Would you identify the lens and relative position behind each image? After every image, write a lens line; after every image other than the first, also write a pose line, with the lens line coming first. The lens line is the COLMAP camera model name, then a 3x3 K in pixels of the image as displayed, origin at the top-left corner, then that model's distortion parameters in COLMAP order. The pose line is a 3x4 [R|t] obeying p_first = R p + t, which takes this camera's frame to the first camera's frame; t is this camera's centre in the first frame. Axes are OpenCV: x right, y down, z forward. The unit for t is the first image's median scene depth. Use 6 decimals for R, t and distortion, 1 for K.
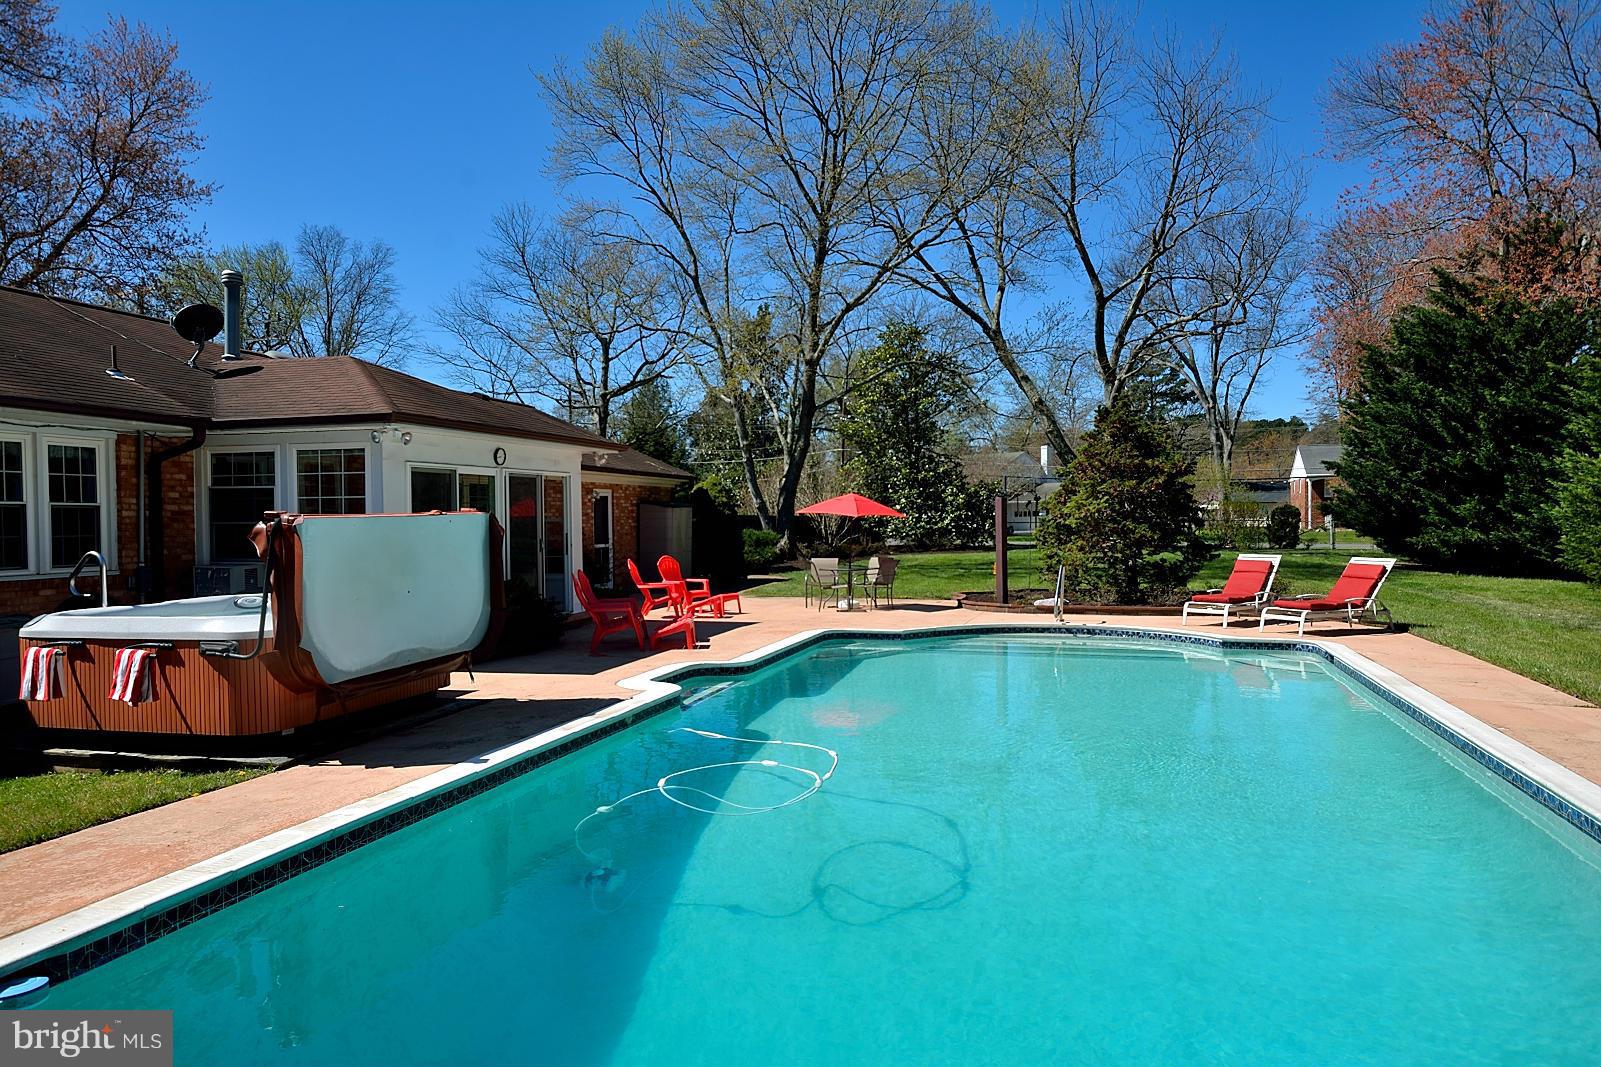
lens RADIAL K [[917.2, 0, 912.5], [0, 917.2, 531.3], [0, 0, 1]] dist [0.003877, 0.002065]
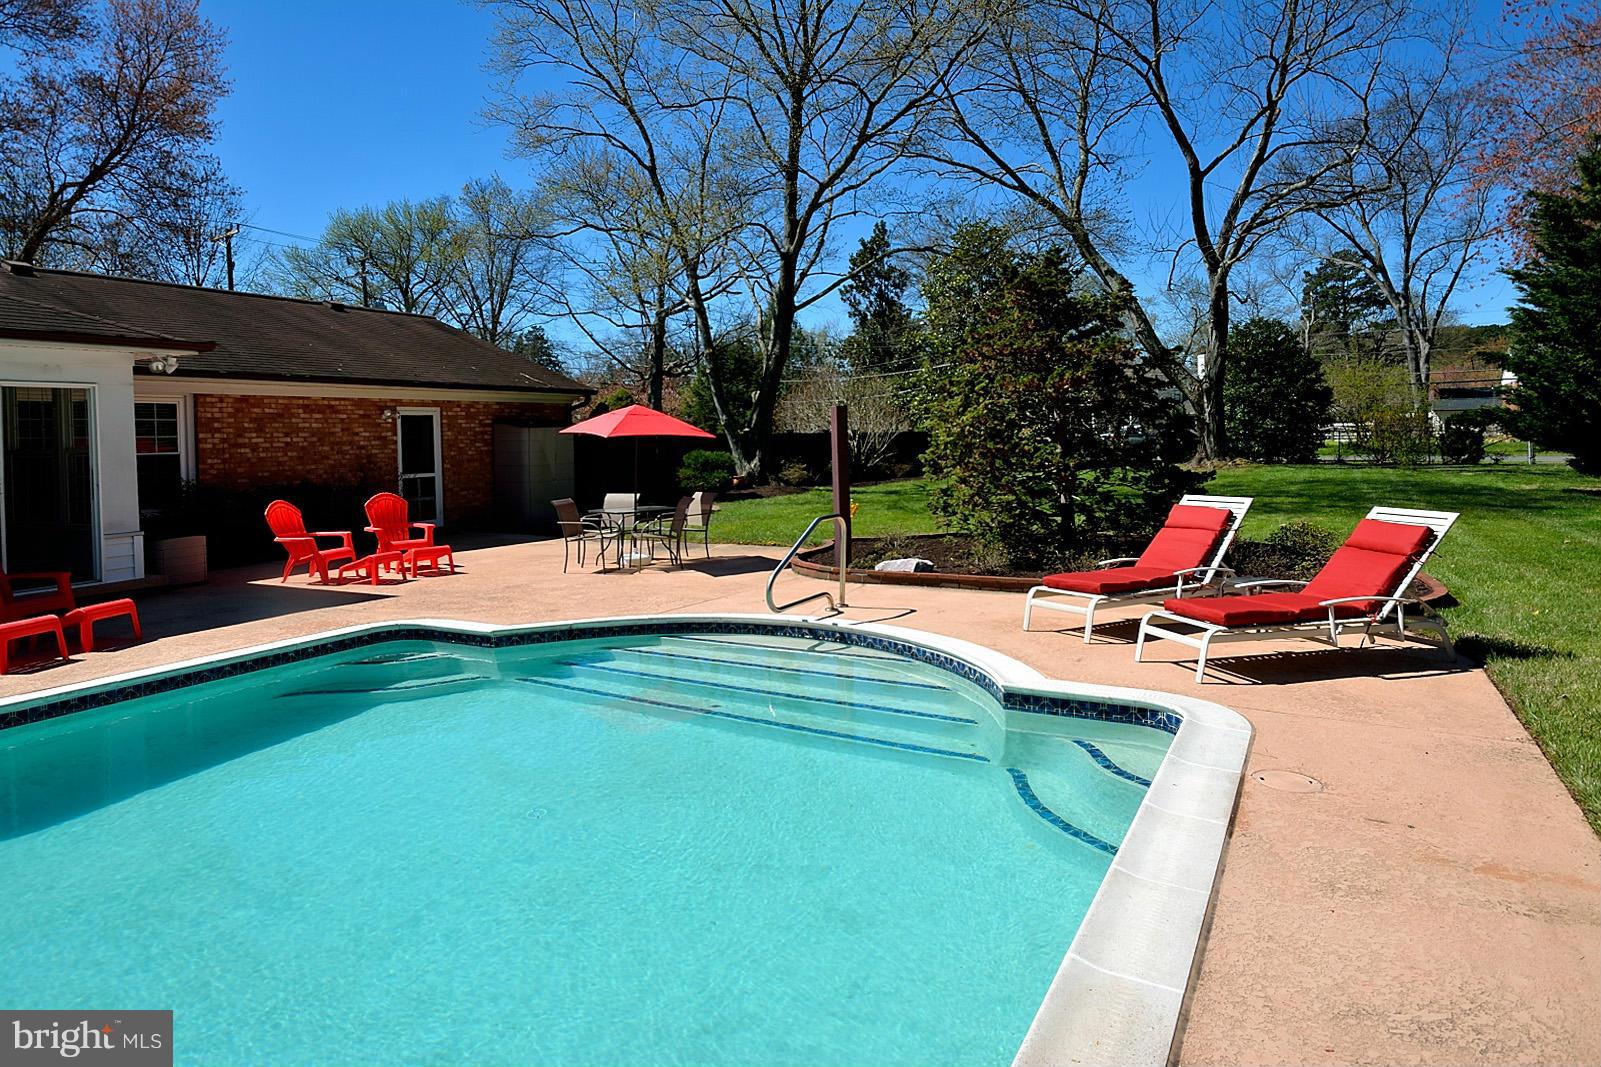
lens RADIAL K [[913.7, 0, 802.7], [0, 913.7, 444.0], [0, 0, 1]] dist [-0.017153, -0.000764]
pose [[0.966665, -0.011252, -0.255795, 0.128427], [0.010266, 0.999934, -0.005191, -0.002979], [0.255837, 0.002392, 0.966717, 0.183529]]
